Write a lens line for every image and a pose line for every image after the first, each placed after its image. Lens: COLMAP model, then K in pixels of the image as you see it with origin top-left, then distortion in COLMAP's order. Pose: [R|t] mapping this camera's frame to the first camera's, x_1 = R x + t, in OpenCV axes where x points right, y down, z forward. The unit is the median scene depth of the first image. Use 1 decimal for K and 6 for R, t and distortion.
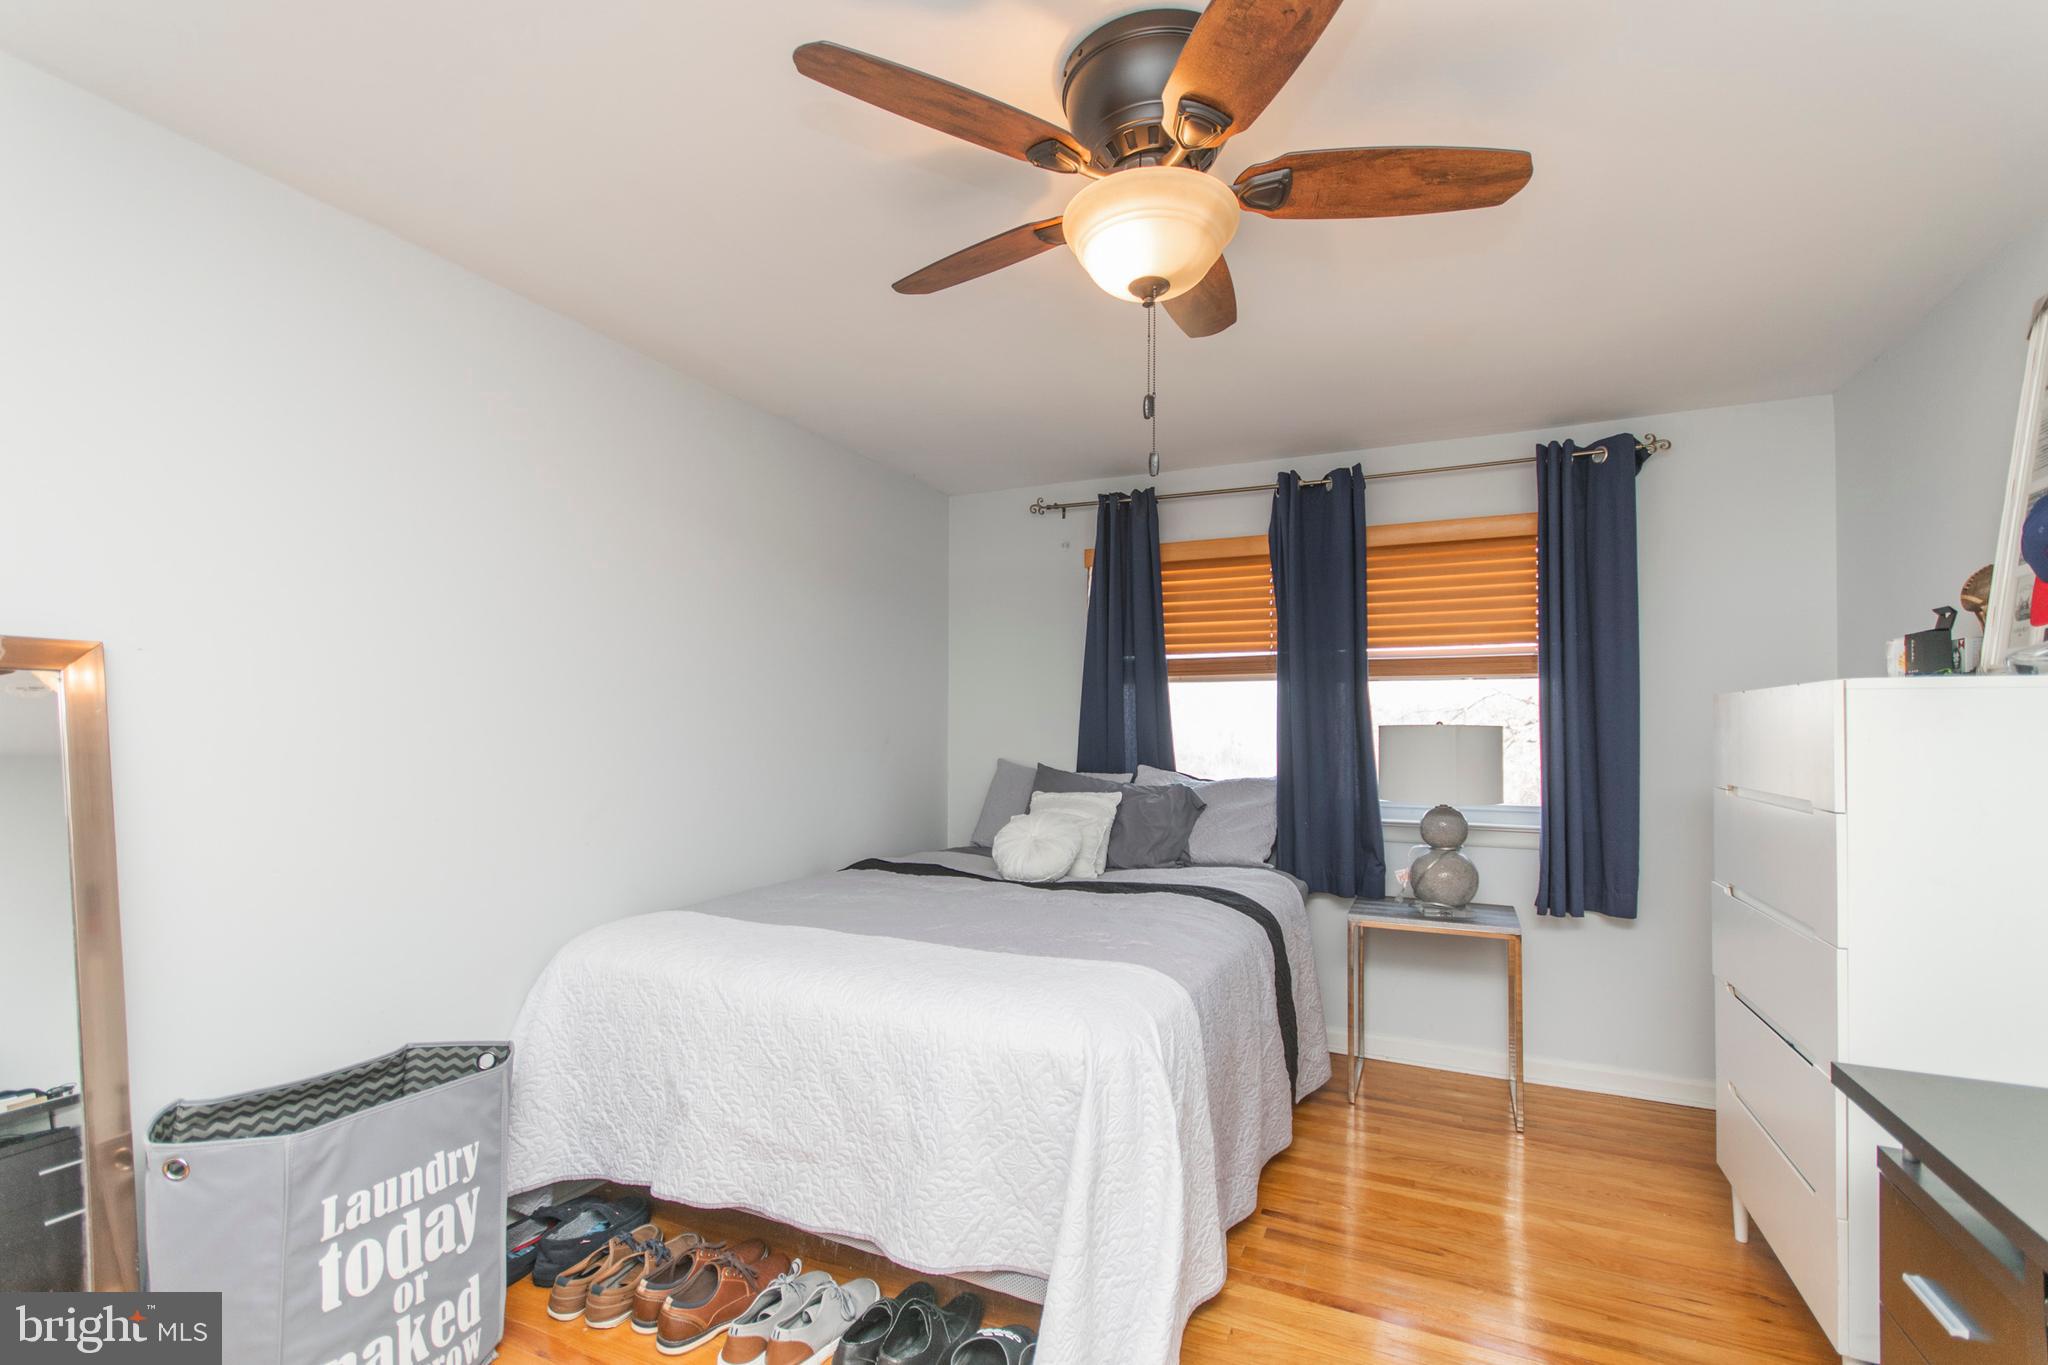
lens RADIAL K [[910.2, 0, 1025.7], [0, 910.2, 718.0], [0, 0, 1]] dist [-0.002892, -0.000190]
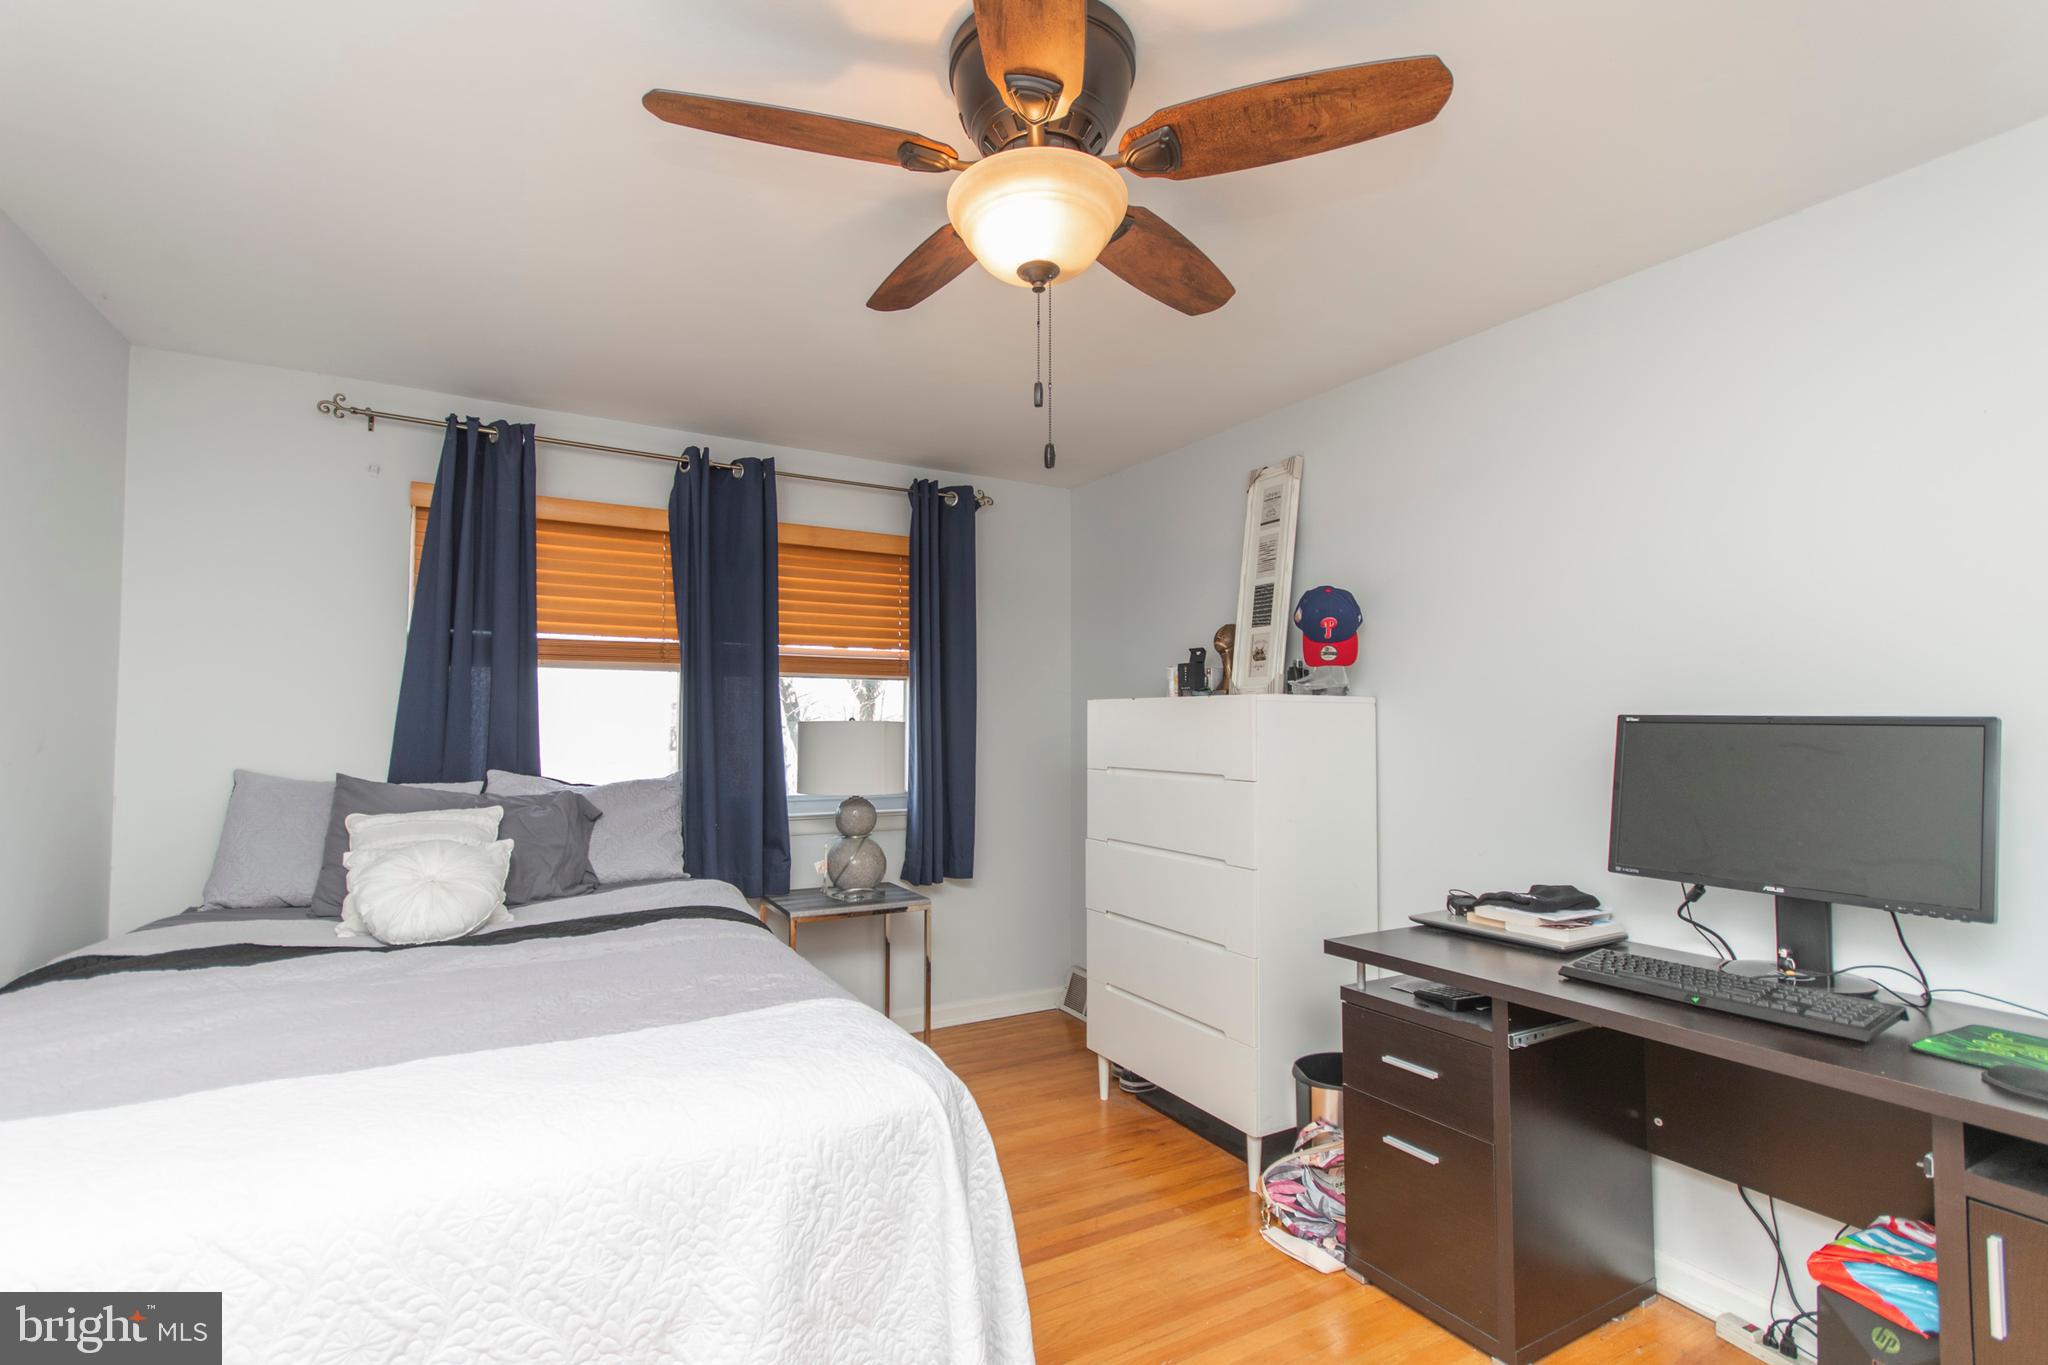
lens RADIAL K [[926.3, 0, 1014.6], [0, 926.3, 701.0], [0, 0, 1]] dist [0.000035, -0.000377]
pose [[0.593429, 0.019147, 0.804659, -0.280261], [-0.012802, 0.999815, -0.014350, -0.002650], [-0.804785, -0.001785, 0.593564, 0.182102]]
